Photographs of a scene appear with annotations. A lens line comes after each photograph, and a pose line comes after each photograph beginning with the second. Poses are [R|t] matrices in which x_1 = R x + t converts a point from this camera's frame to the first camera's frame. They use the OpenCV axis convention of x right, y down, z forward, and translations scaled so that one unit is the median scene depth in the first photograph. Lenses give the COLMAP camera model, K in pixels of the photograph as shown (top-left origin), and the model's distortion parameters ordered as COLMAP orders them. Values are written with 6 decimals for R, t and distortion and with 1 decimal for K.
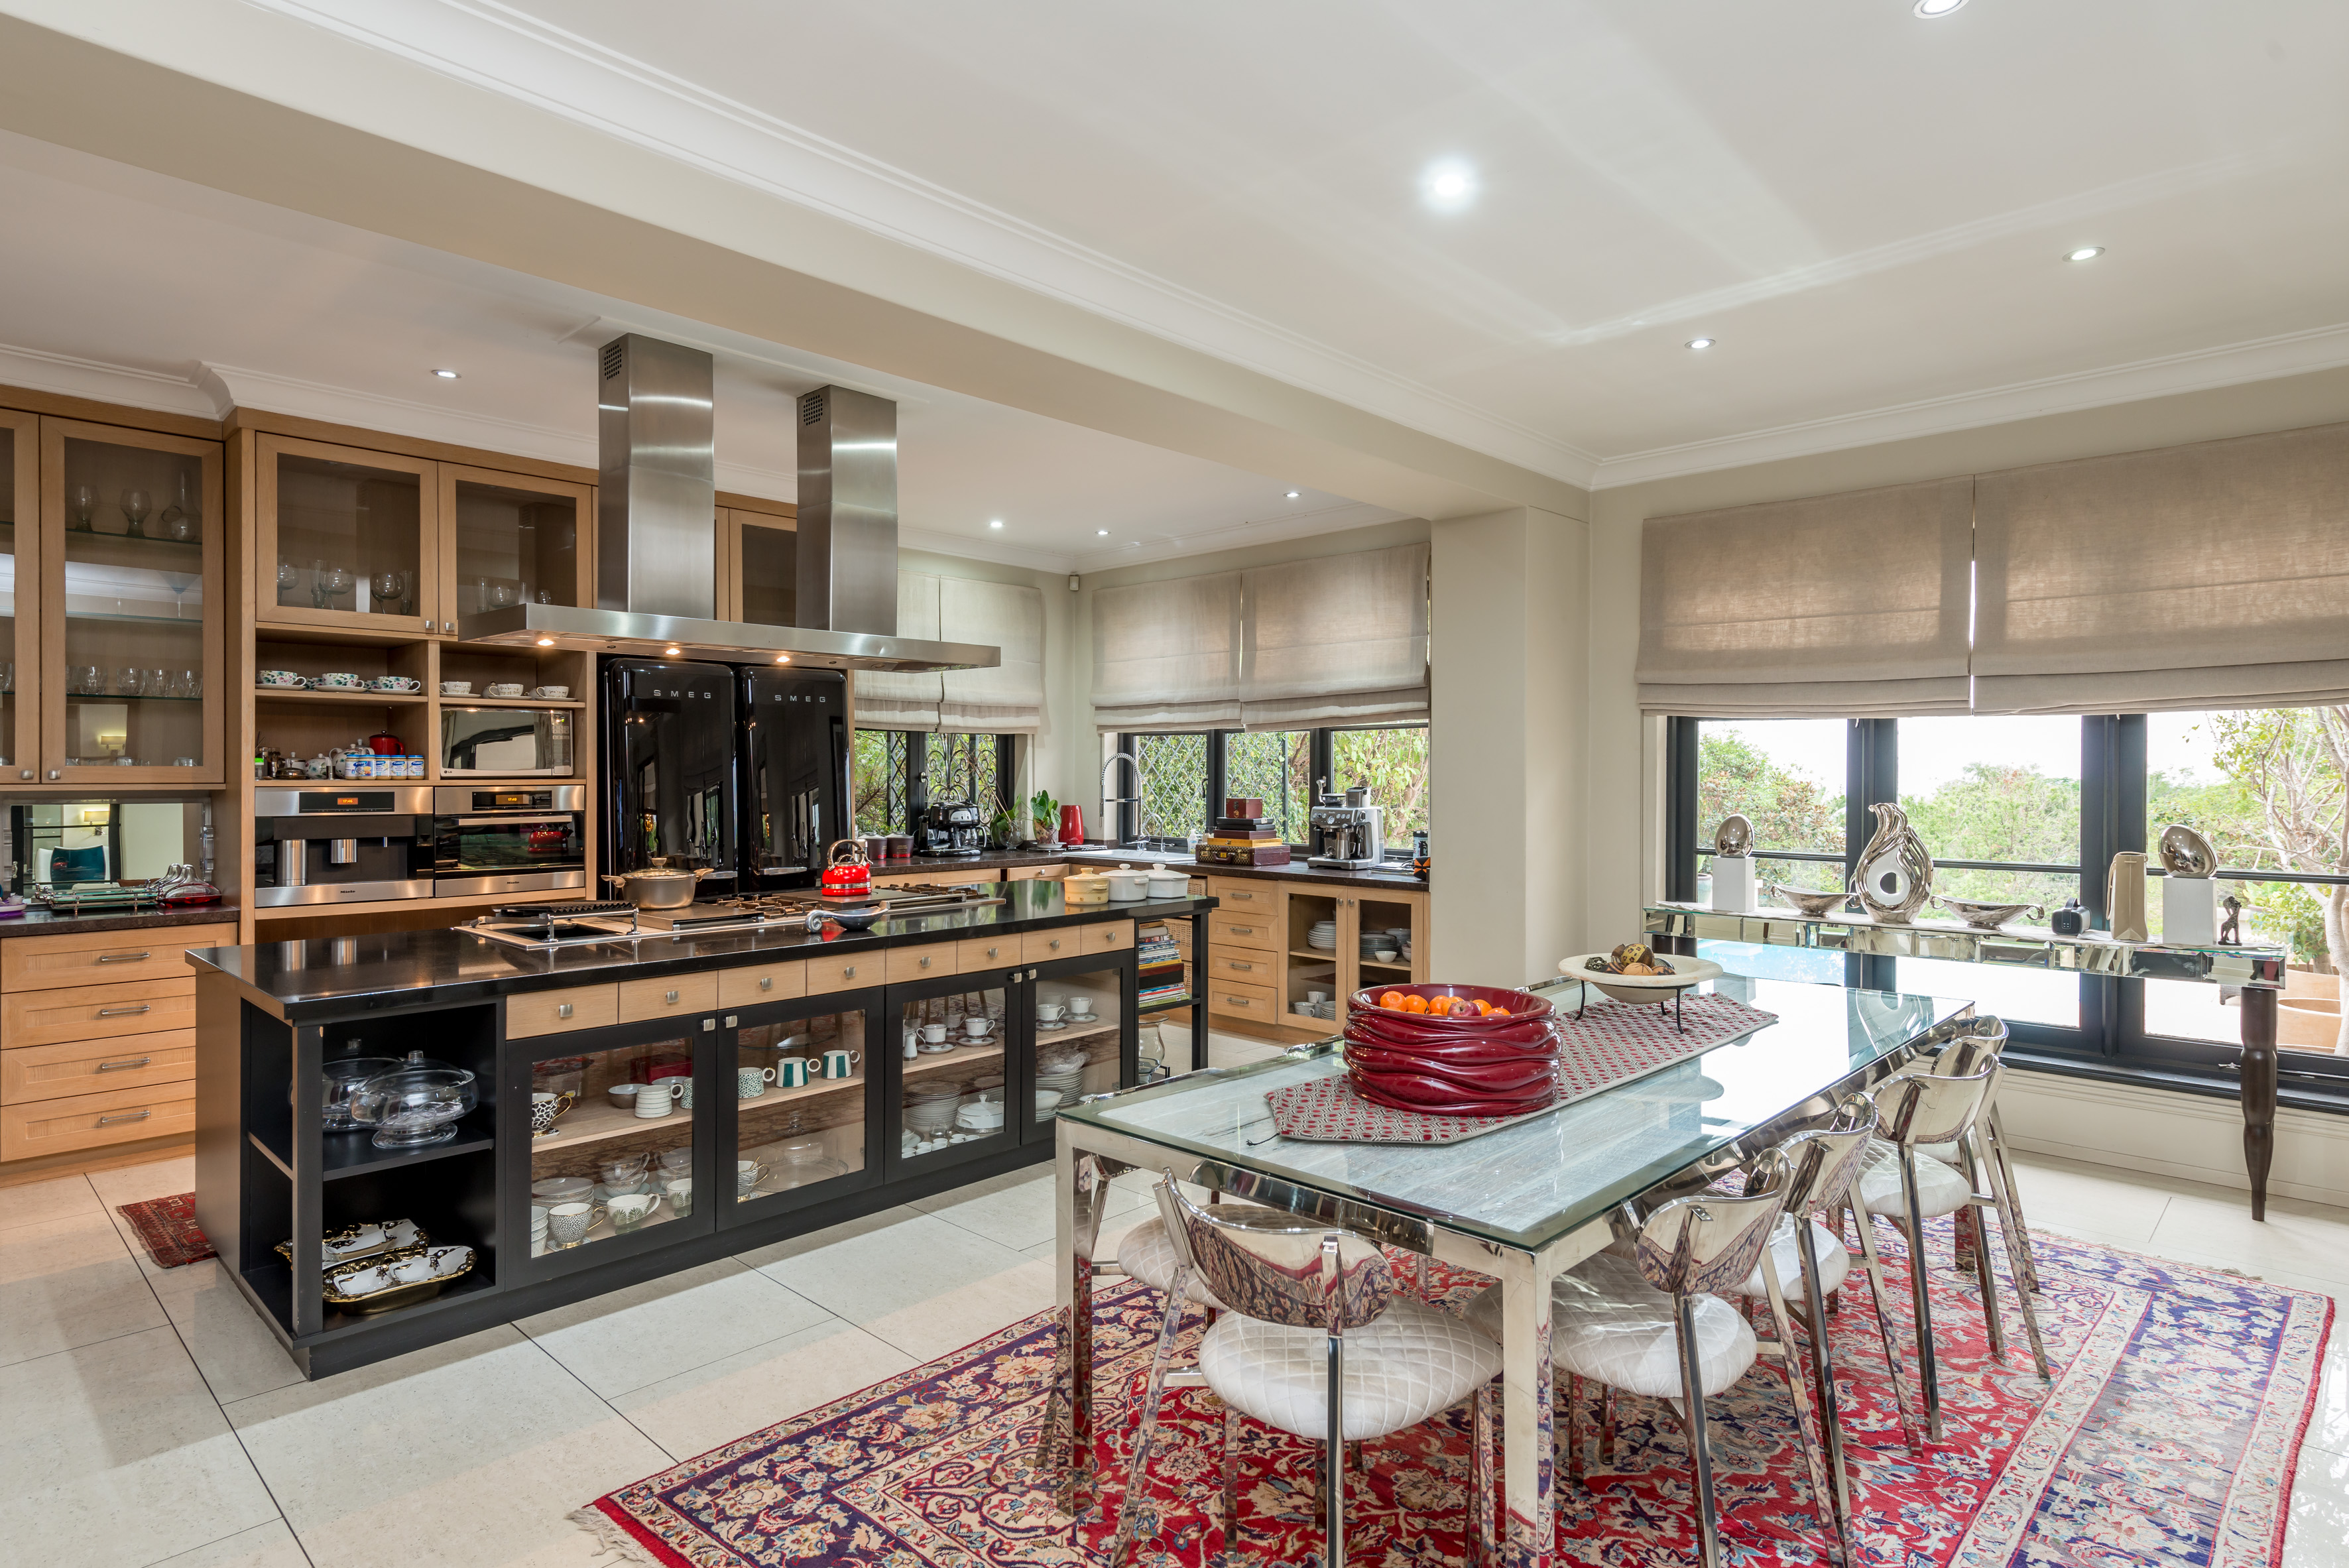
lens RADIAL K [[1279.8, 0, 1175.9], [0, 1279.8, 780.2], [0, 0, 1]] dist [-0.002012, -0.000441]
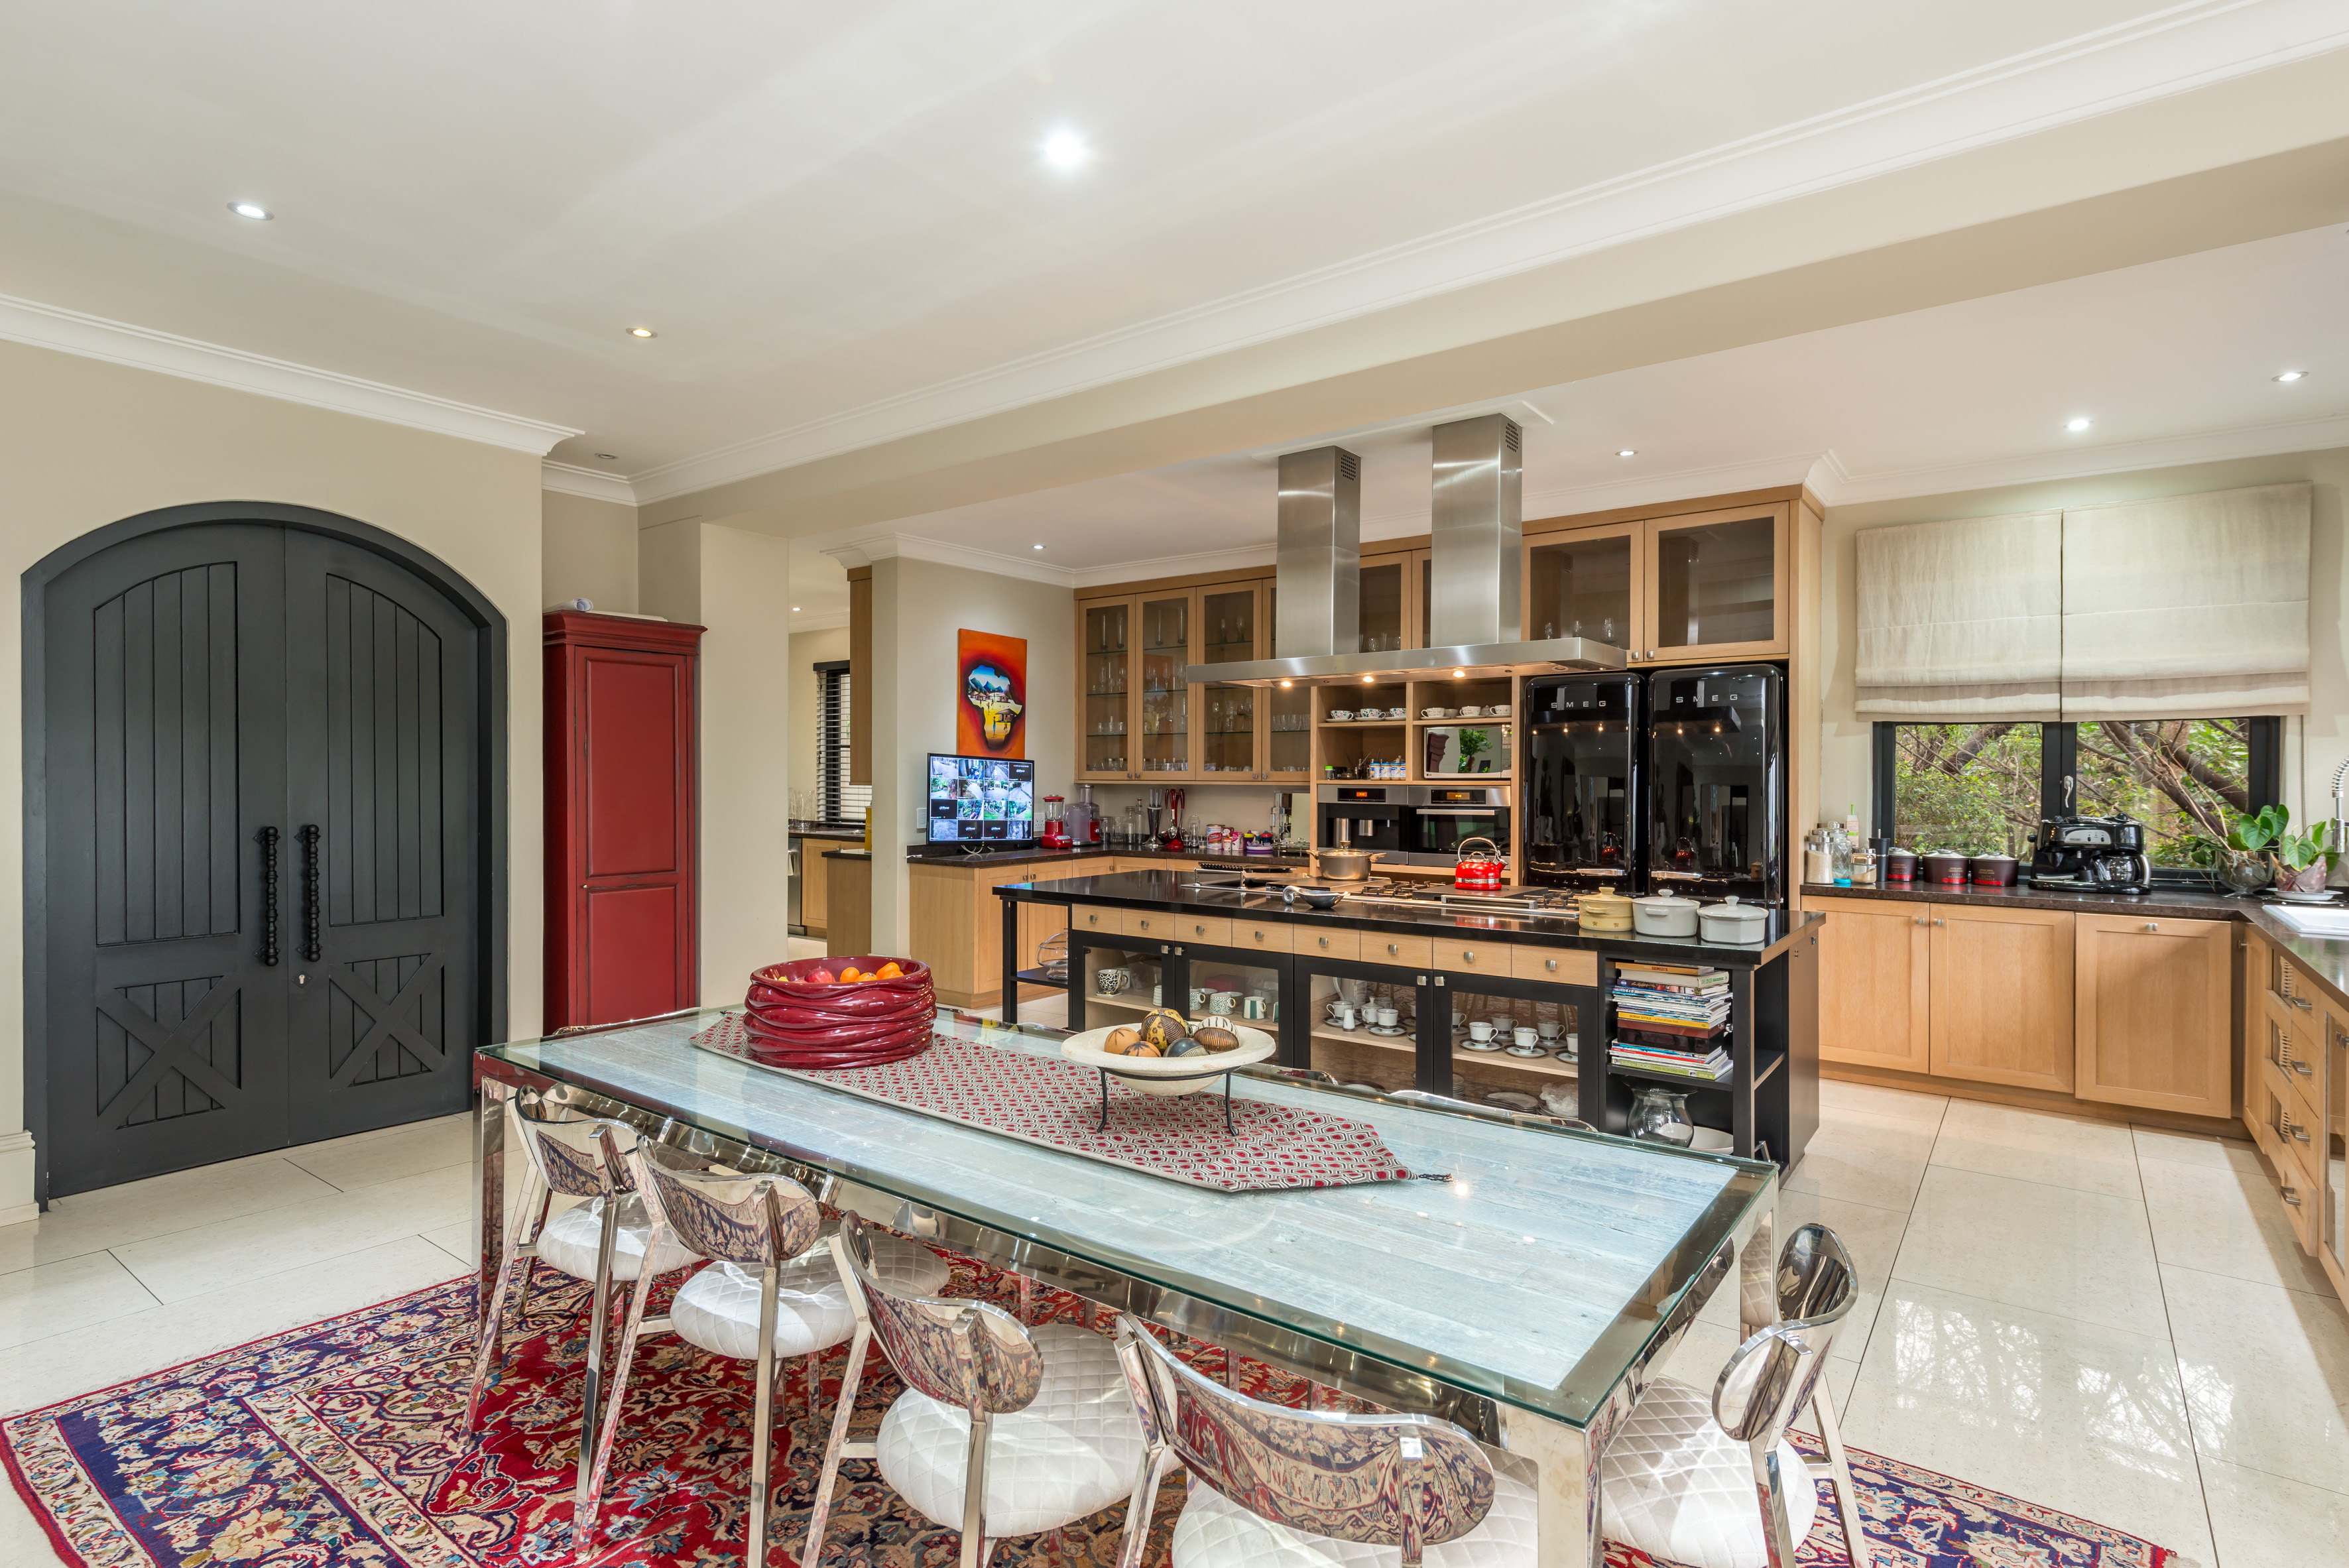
lens RADIAL K [[1144.0, 0, 1178.4], [0, 1144.0, 785.1], [0, 0, 1]] dist [0.025782, 0.000388]
pose [[0.085636, 0.008979, -0.996286, 0.681866], [-0.005782, 0.999947, 0.008516, -0.004802], [0.996310, 0.005031, 0.085683, 0.662595]]
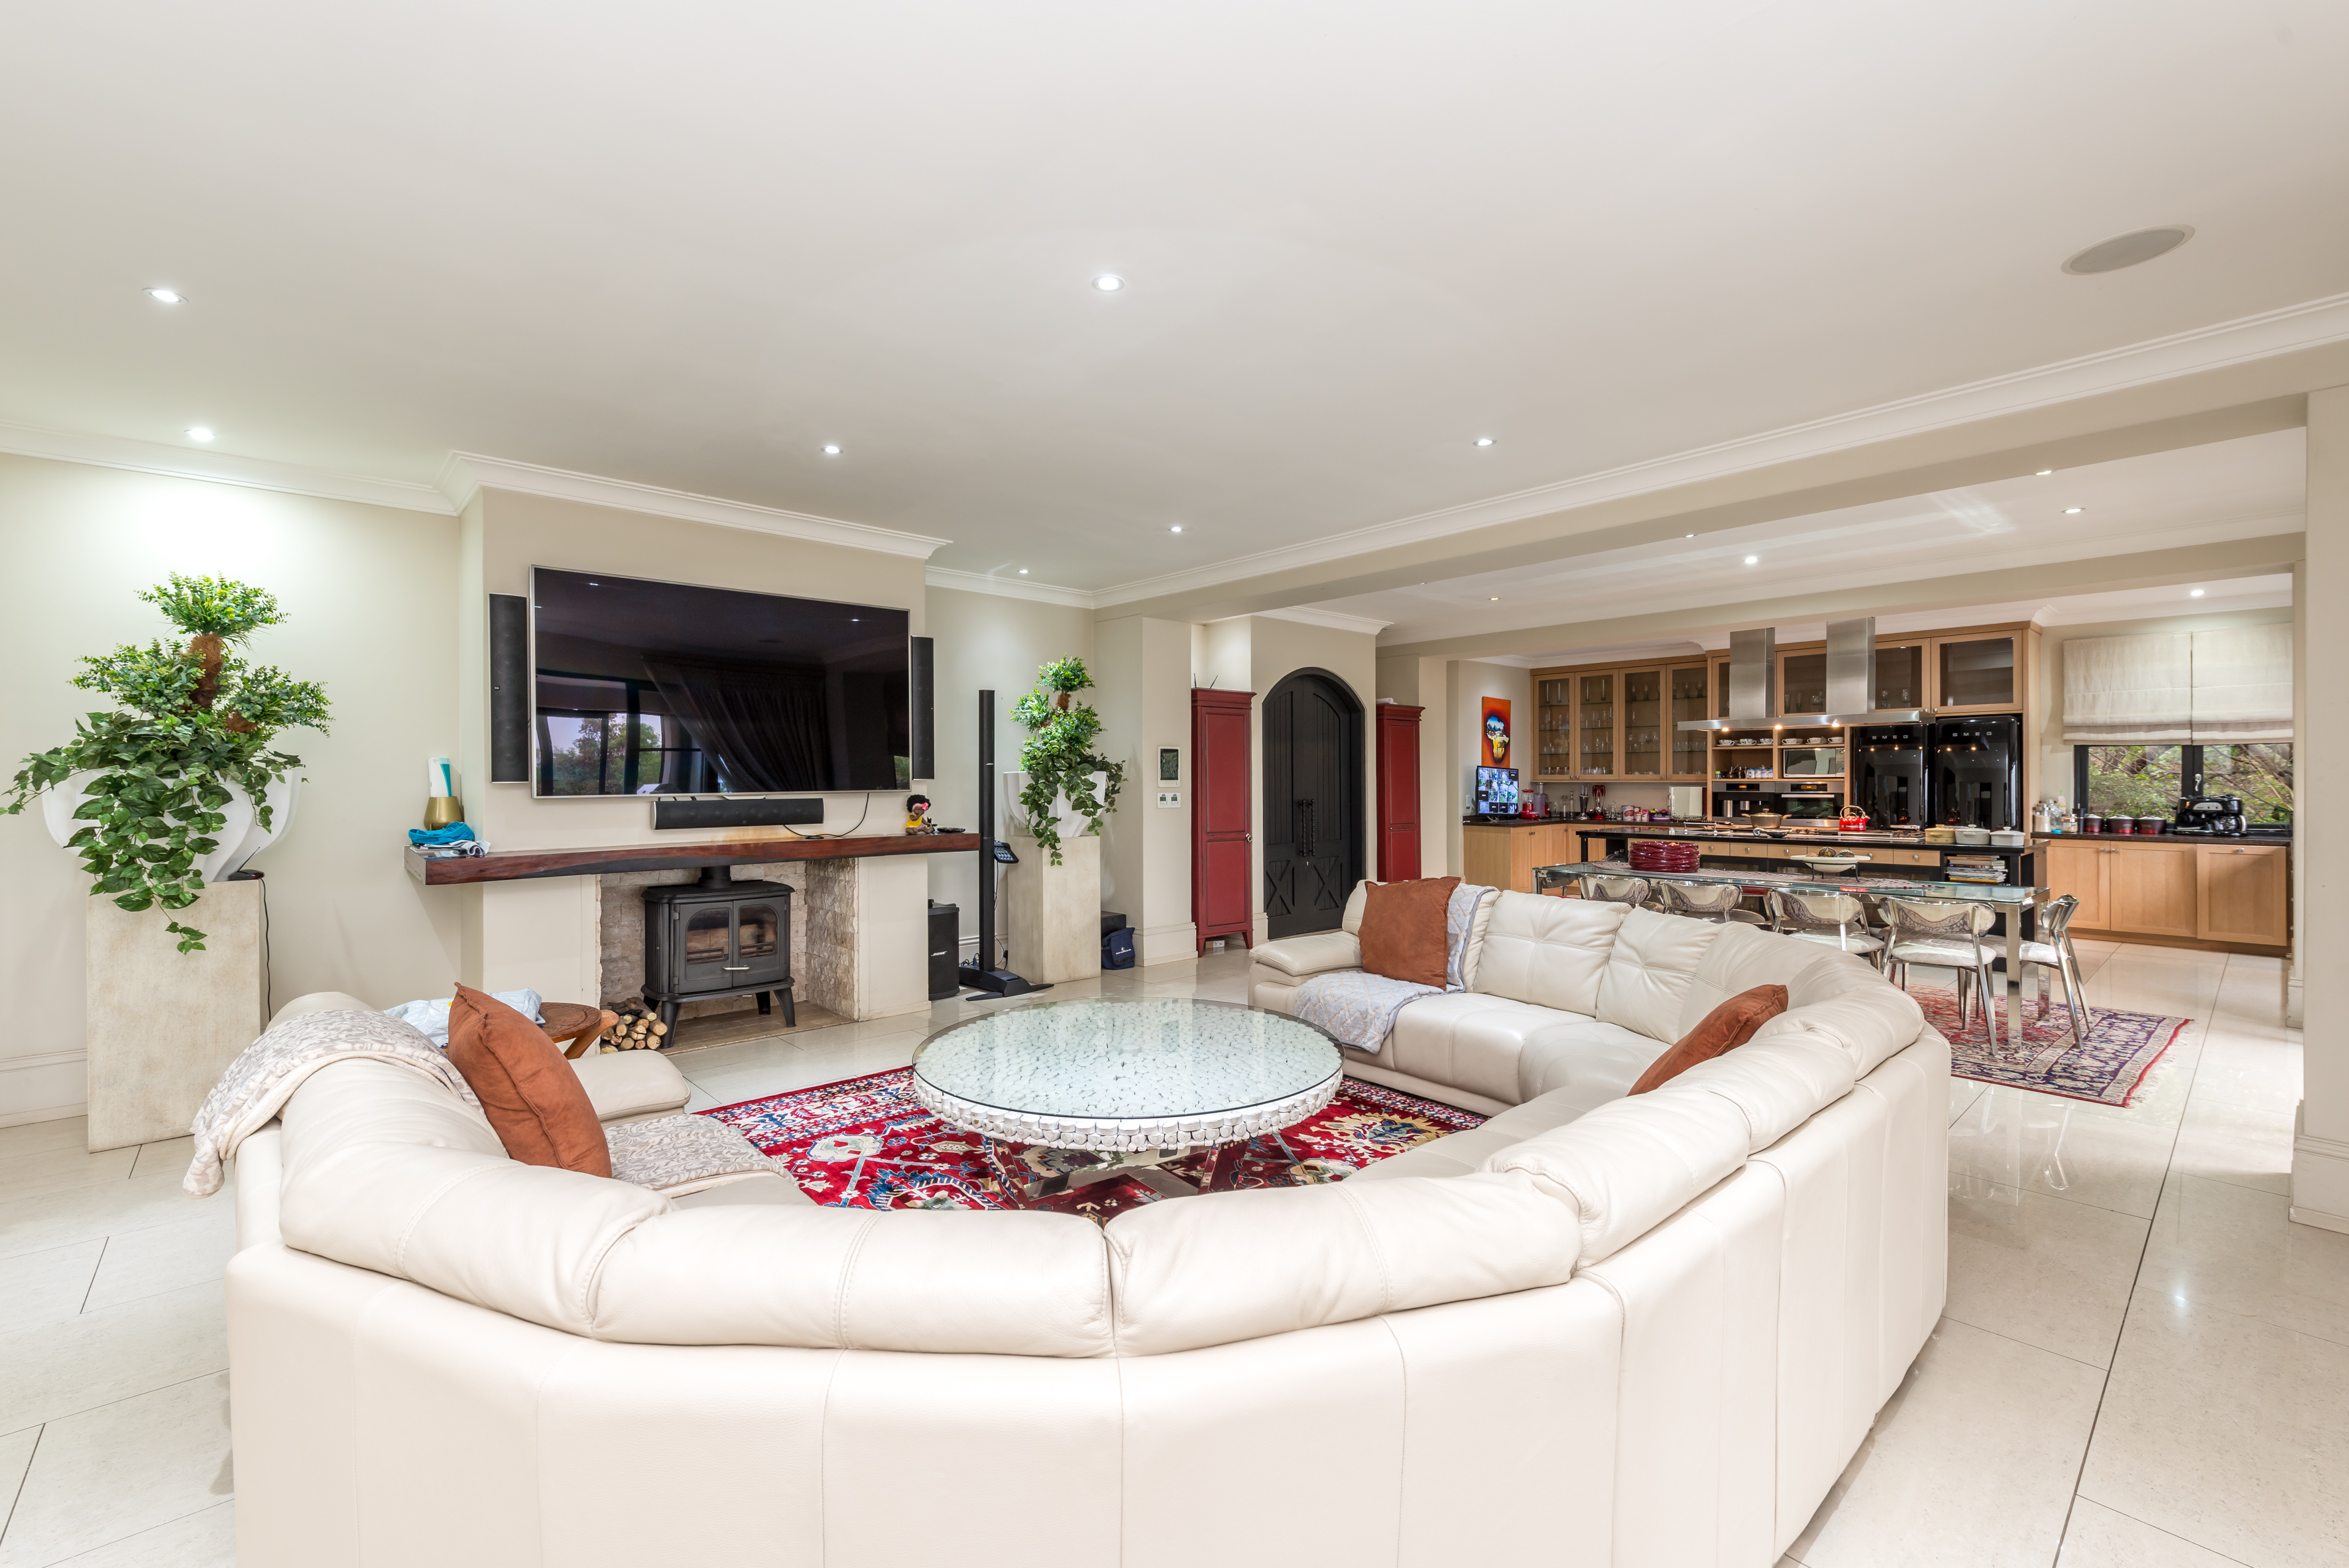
lens RADIAL K [[971.7, 0, 1174.9], [0, 971.7, 784.3], [0, 0, 1]] dist [0.014762, -0.000121]
pose [[-0.106890, 0.004577, -0.994260, 1.546036], [-0.001245, 0.999988, 0.004738, 0.002773], [0.994270, 0.001744, -0.106883, 0.016588]]
